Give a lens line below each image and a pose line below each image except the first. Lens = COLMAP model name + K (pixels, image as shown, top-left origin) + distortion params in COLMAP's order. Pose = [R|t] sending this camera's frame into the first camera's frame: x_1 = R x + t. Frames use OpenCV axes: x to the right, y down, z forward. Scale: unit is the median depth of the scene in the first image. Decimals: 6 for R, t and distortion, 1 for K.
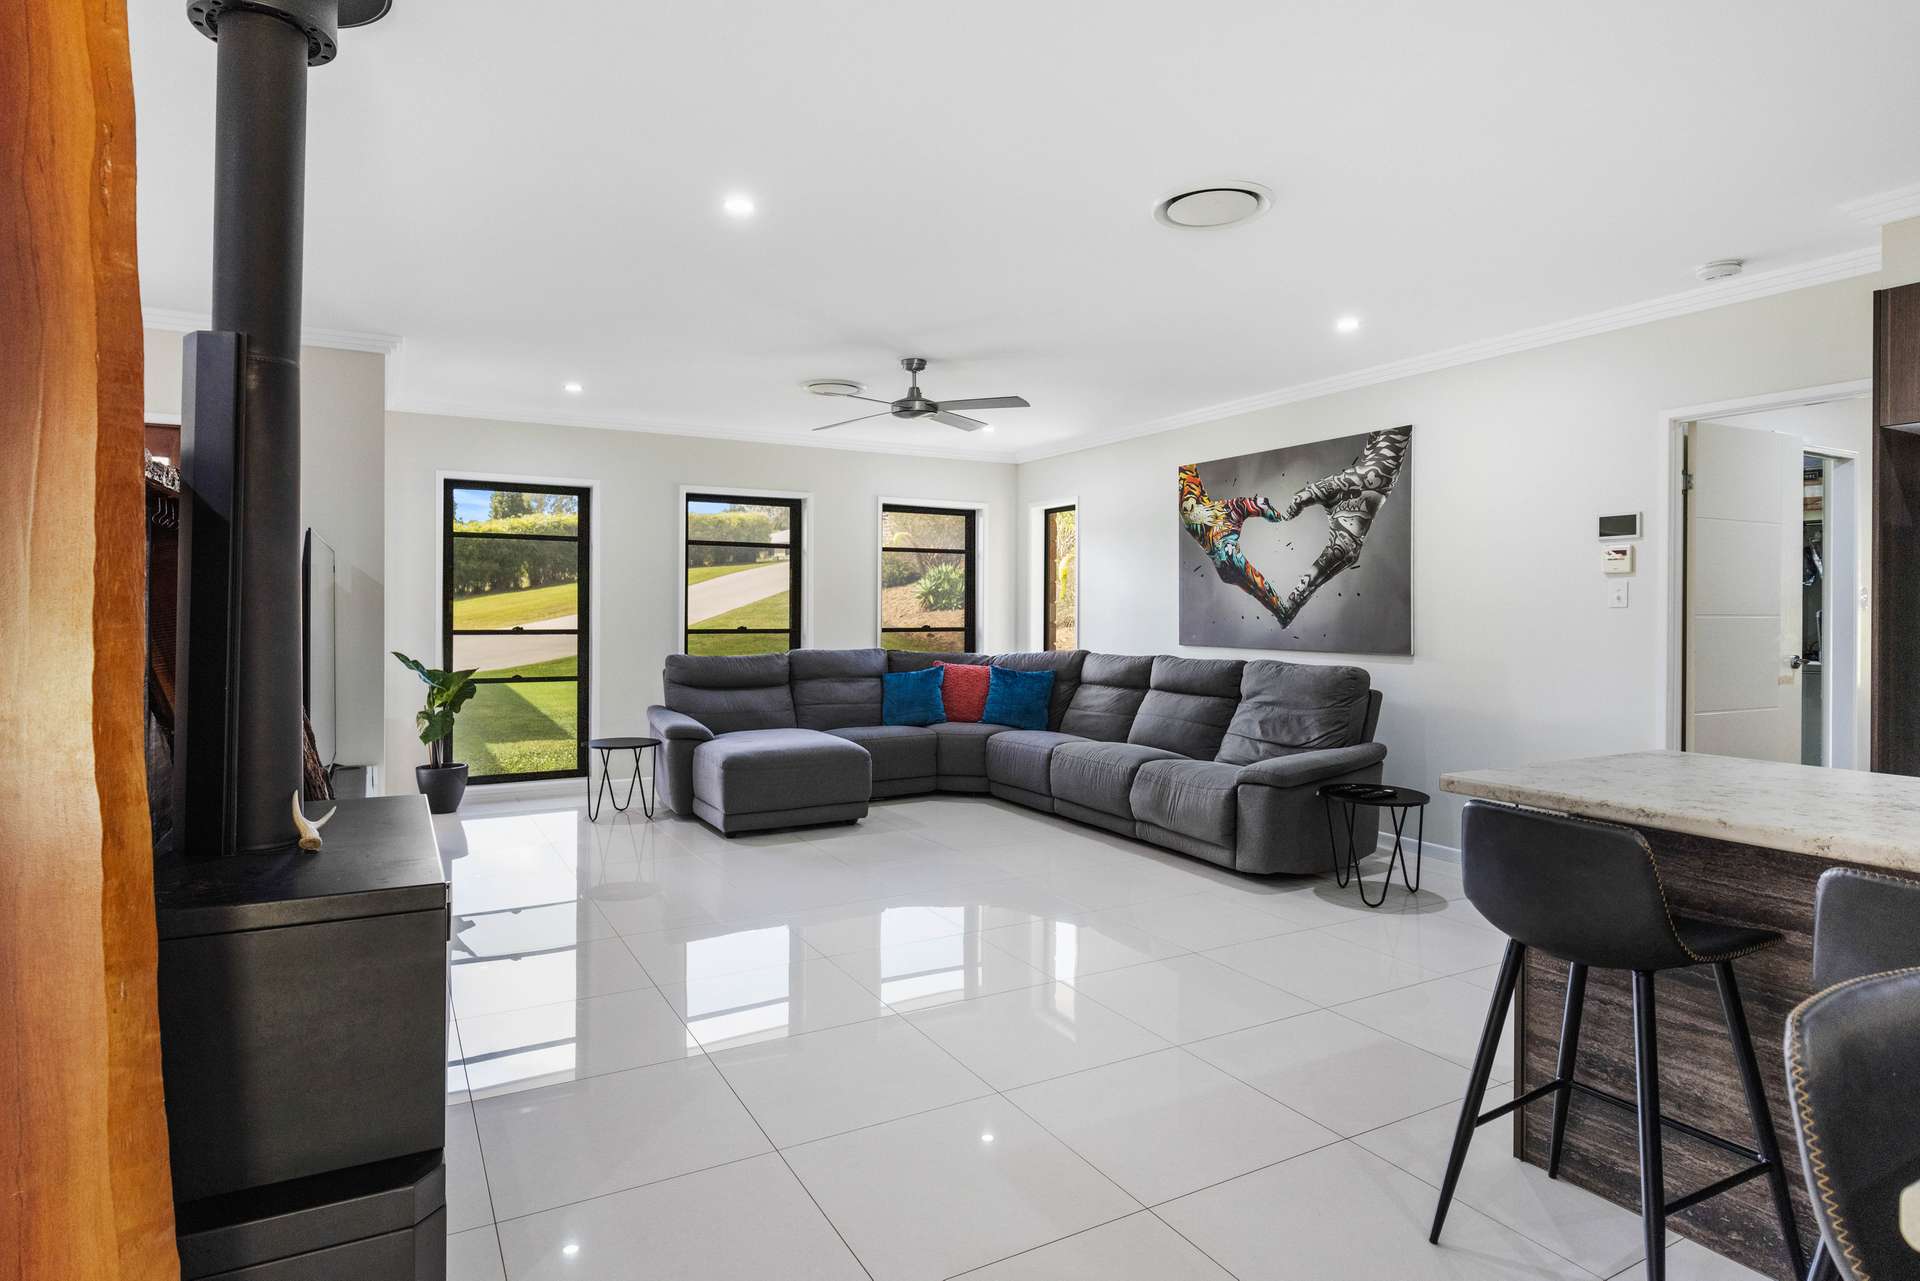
lens RADIAL K [[1042.5, 0, 954.7], [0, 1042.5, 637.8], [0, 0, 1]] dist [-0.001140, -0.001792]
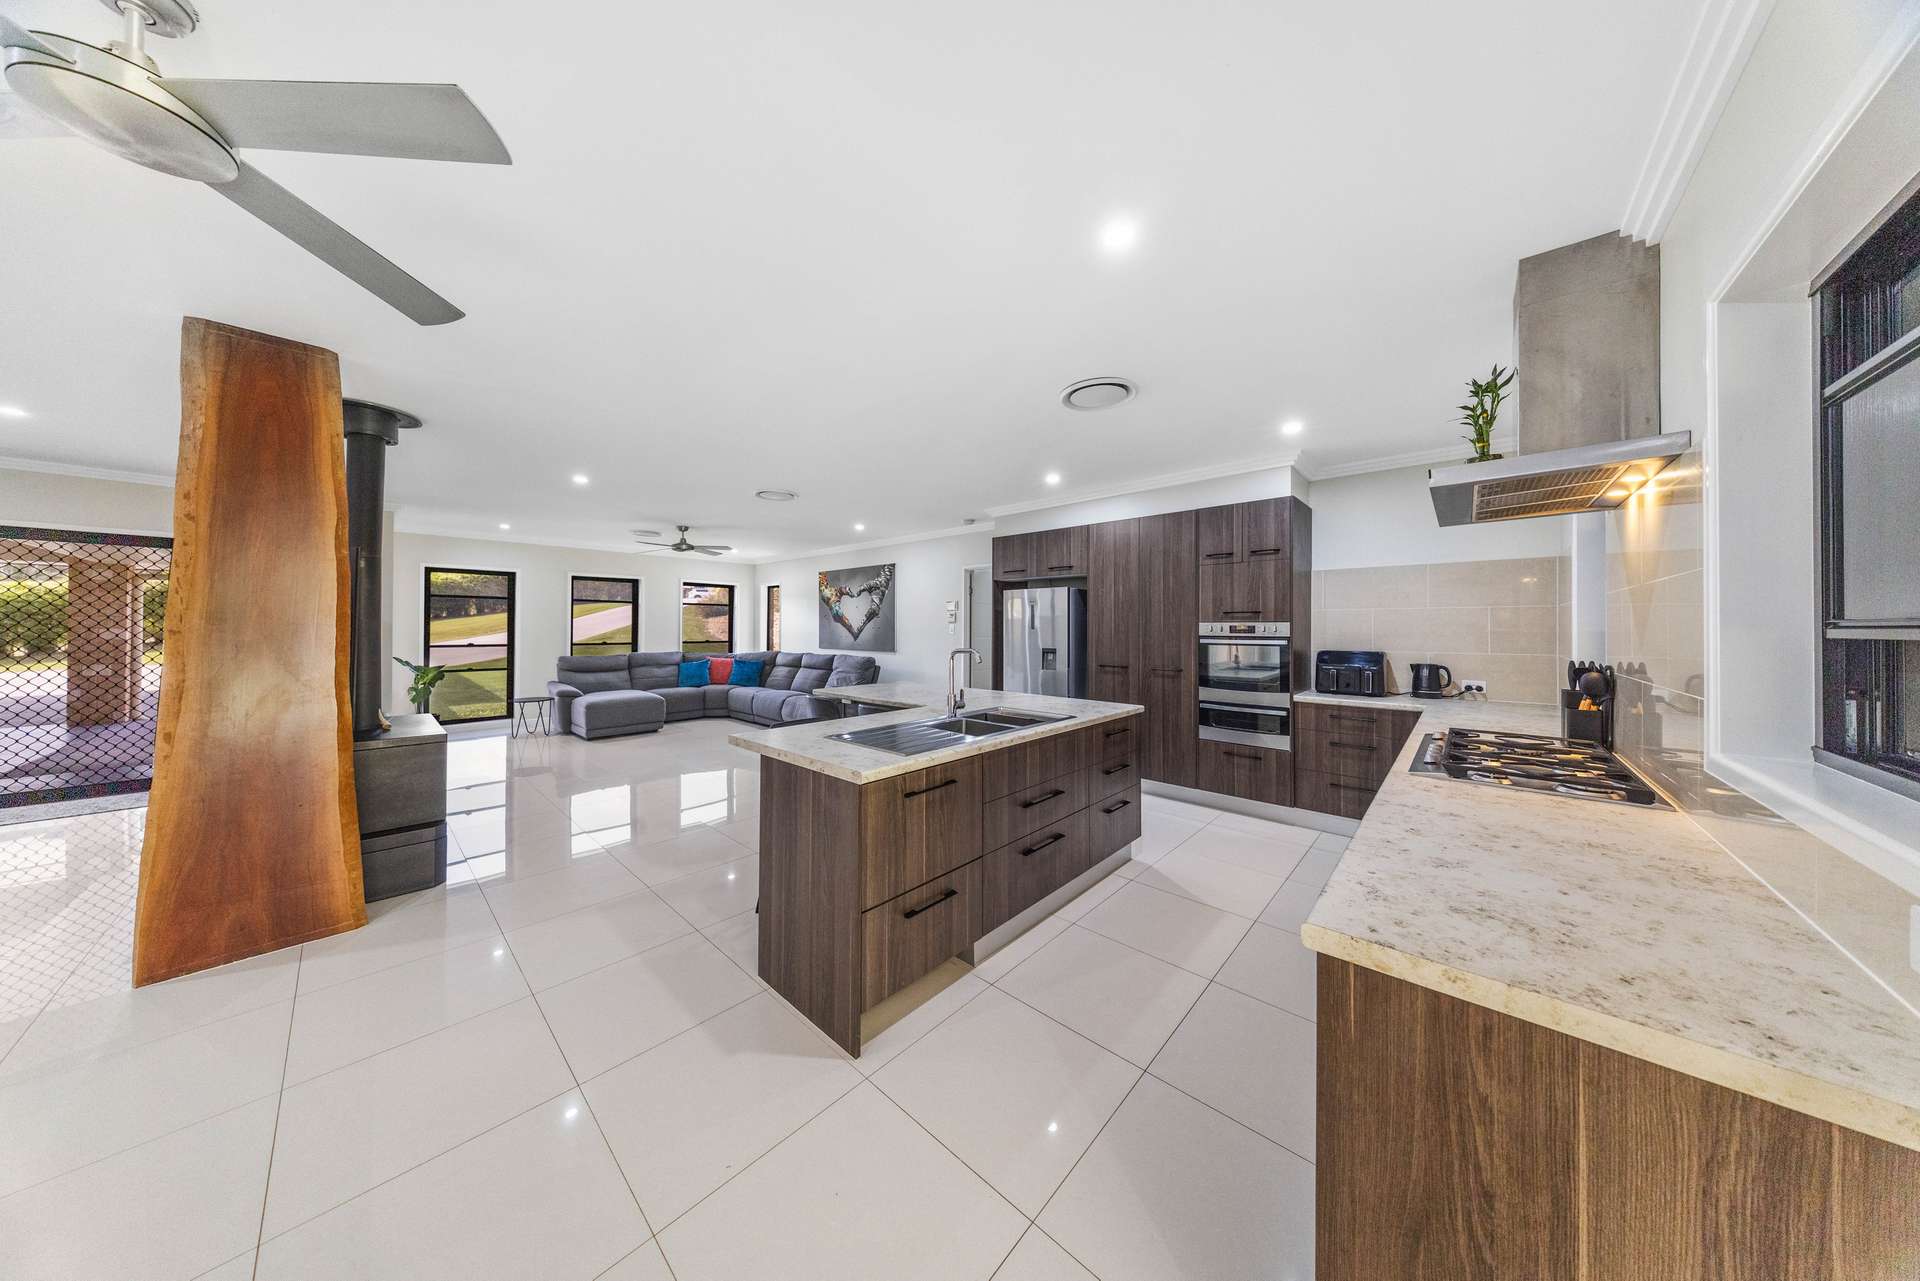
lens RADIAL K [[556.1, 0, 971.1], [0, 556.1, 628.5], [0, 0, 1]] dist [-0.016901, -0.000110]
pose [[0.940122, -0.000795, 0.340837, 0.120815], [0.008663, 0.999730, -0.021562, -0.008101], [-0.340728, 0.023223, 0.939875, -0.304541]]
